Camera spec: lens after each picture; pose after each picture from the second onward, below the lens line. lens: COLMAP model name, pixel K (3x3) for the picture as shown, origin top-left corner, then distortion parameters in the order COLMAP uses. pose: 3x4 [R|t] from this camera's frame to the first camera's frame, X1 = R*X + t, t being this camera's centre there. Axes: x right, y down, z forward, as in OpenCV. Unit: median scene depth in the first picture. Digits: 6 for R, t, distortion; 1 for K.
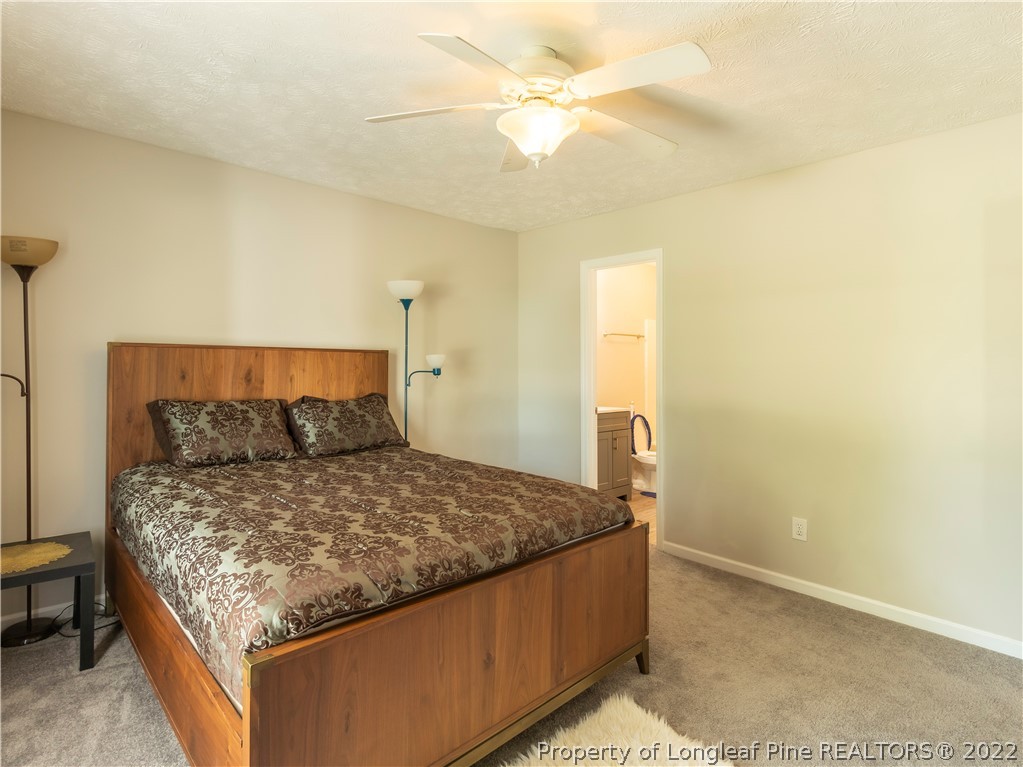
lens RADIAL K [[563.6, 0, 508.1], [0, 563.6, 355.2], [0, 0, 1]] dist [0.017809, 0.000480]
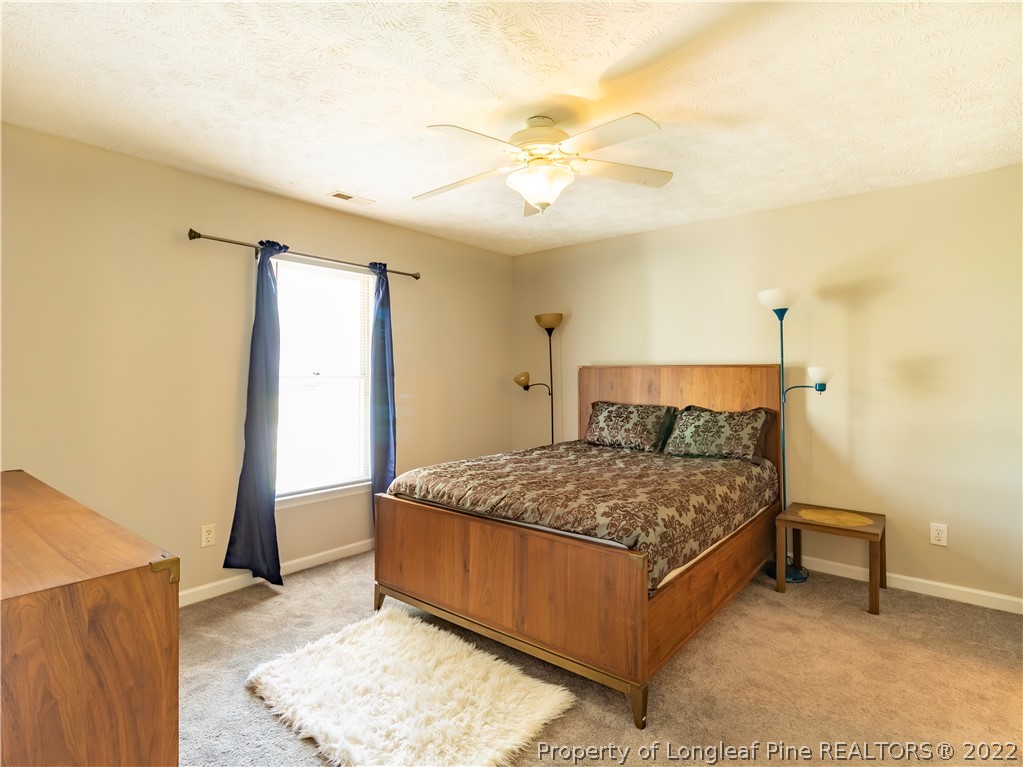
lens RADIAL K [[546.4, 0, 496.7], [0, 546.4, 380.0], [0, 0, 1]] dist [-0.001015, 0.001101]
pose [[0.079454, -0.005151, -0.996825, 0.779354], [0.010397, 0.999937, -0.004338, 0.020278], [0.996784, -0.010020, 0.079502, 0.523223]]
